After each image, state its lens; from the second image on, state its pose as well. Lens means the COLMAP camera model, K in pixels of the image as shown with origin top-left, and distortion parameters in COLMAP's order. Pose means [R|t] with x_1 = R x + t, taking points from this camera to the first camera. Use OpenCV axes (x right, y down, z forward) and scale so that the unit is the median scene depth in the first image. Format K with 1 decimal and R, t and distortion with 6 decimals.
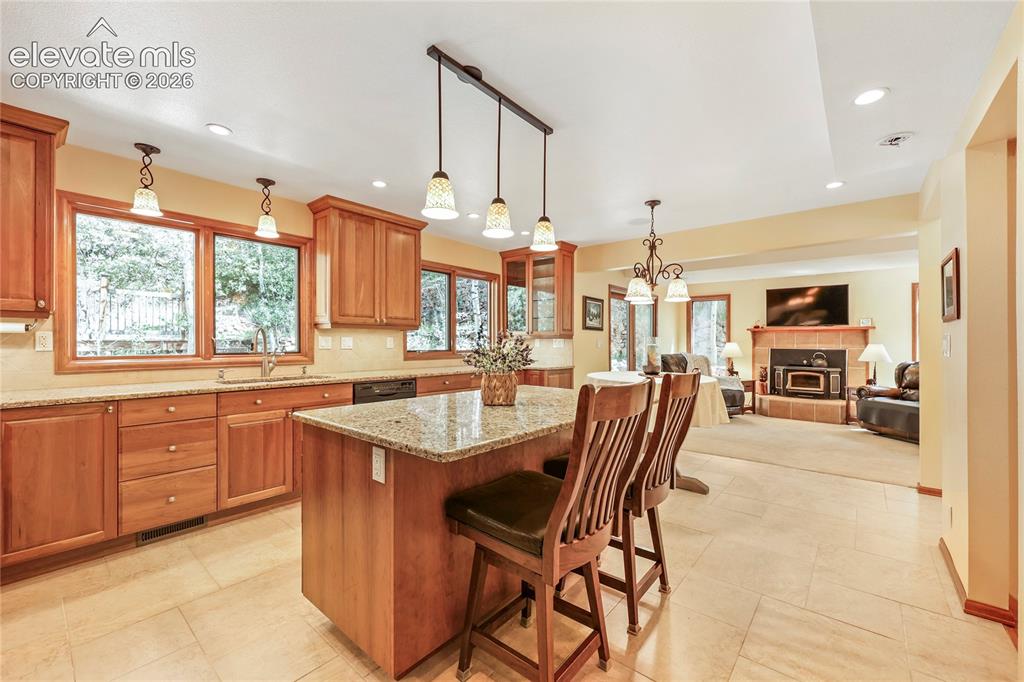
lens RADIAL K [[427.1, 0, 500.1], [0, 427.1, 340.2], [0, 0, 1]] dist [-0.000162, 0.000113]
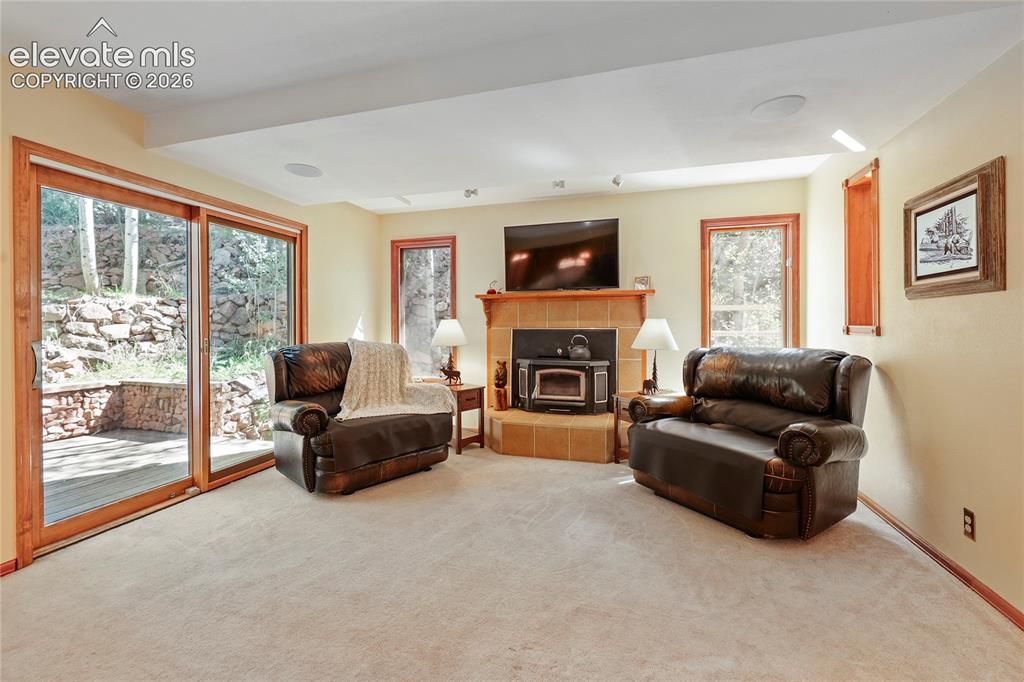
lens RADIAL K [[427.1, 0, 510.8], [0, 427.1, 331.8], [0, 0, 1]] dist [-0.000162, 0.000113]
pose [[0.916397, -0.015424, 0.399974, 0.424083], [0.008989, 0.999798, 0.017958, 0.013252], [-0.400170, -0.012861, 0.916351, 0.496382]]
